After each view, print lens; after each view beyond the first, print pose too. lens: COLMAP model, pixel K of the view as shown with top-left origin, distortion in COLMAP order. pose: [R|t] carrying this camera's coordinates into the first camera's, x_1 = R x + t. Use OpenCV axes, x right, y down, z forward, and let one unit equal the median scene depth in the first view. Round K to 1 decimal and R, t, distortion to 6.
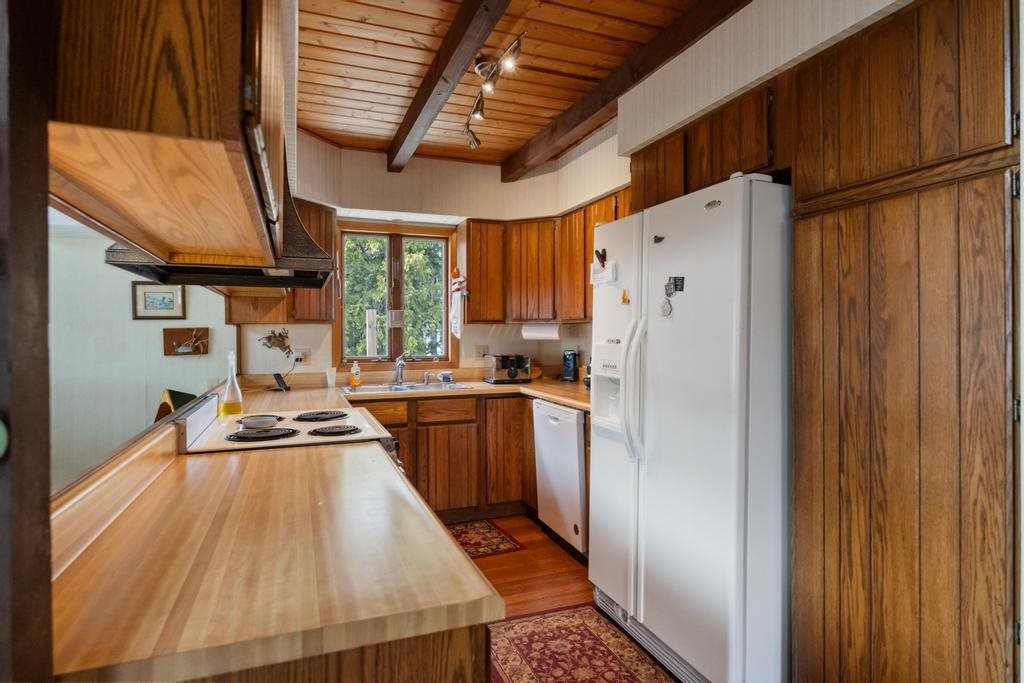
lens RADIAL K [[555.6, 0, 511.3], [0, 555.6, 335.1], [0, 0, 1]] dist [-0.001831, 0.000075]
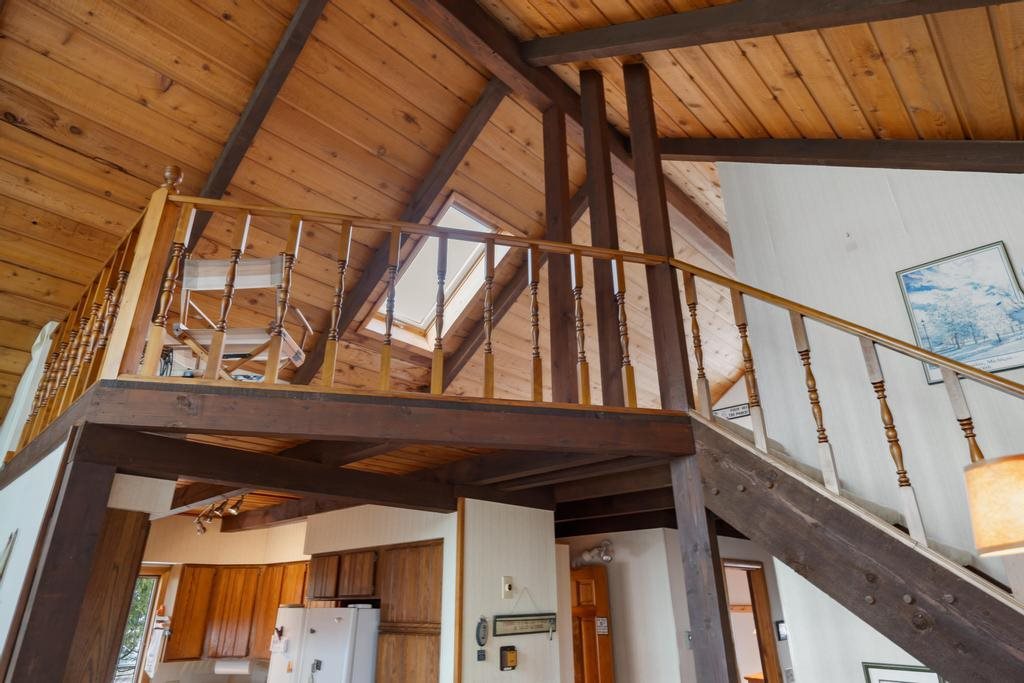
lens RADIAL K [[588.6, 0, 512.0], [0, 588.6, 341.5], [0, 0, 1]] dist [-0.004970, -0.001226]
pose [[0.905110, 0.166982, 0.391015, -0.014290], [0.006504, 0.914106, -0.405423, -0.147316], [-0.425127, 0.369496, 0.826281, -0.597495]]
